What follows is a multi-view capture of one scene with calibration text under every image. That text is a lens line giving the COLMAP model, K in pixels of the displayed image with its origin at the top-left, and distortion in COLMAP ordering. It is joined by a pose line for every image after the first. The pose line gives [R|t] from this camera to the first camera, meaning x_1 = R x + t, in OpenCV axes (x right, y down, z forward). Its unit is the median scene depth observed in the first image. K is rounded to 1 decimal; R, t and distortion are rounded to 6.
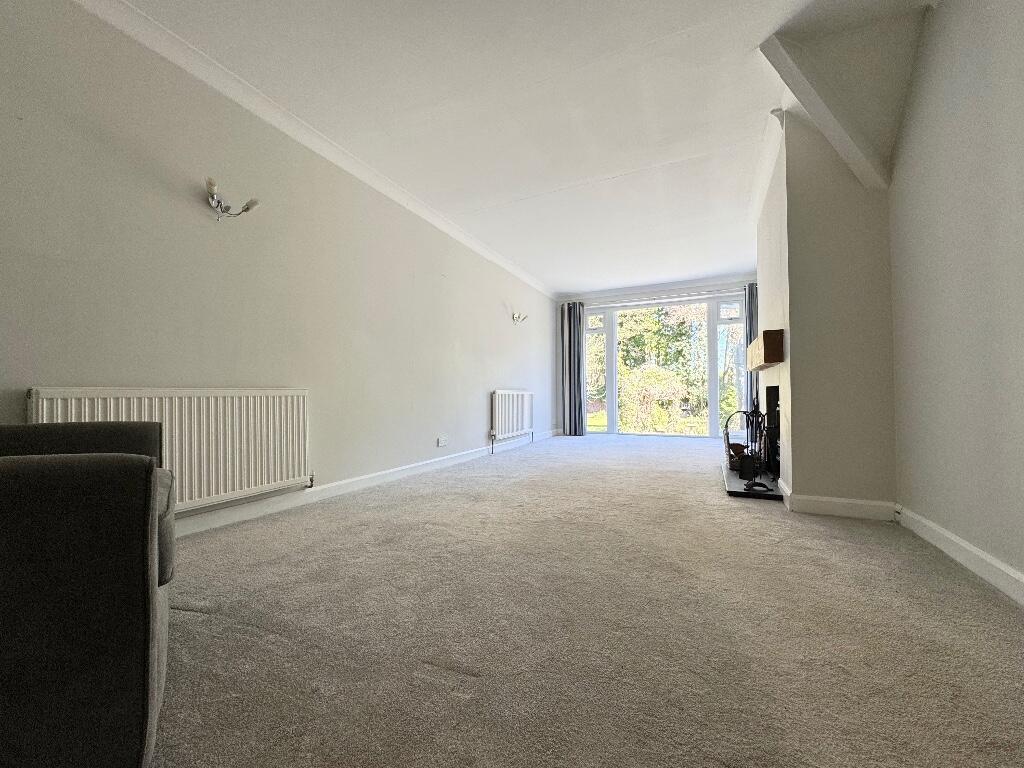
lens RADIAL K [[409.8, 0, 513.8], [0, 409.8, 386.4], [0, 0, 1]] dist [0.000220, 0.000016]
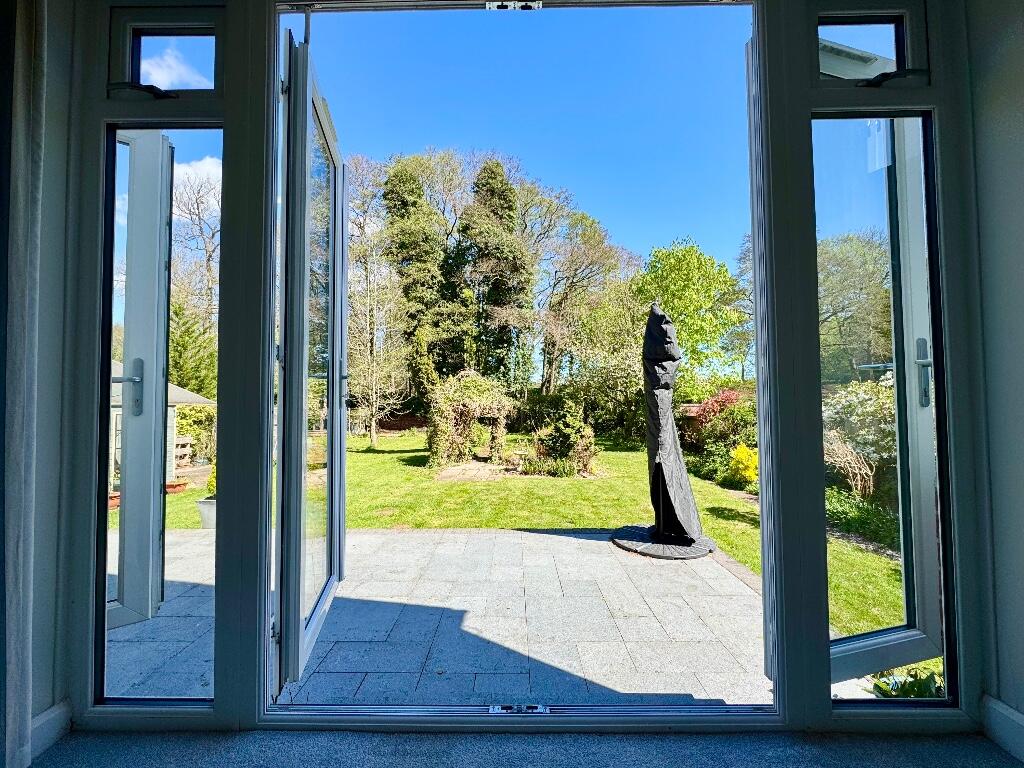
lens RADIAL K [[409.8, 0, 513.8], [0, 409.8, 386.4], [0, 0, 1]] dist [0.000220, 0.000016]
pose [[0.908817, 0.017792, 0.416815, 0.068006], [-0.007369, 0.999619, -0.026601, -0.003615], [-0.417129, 0.021104, 0.908602, 0.206205]]
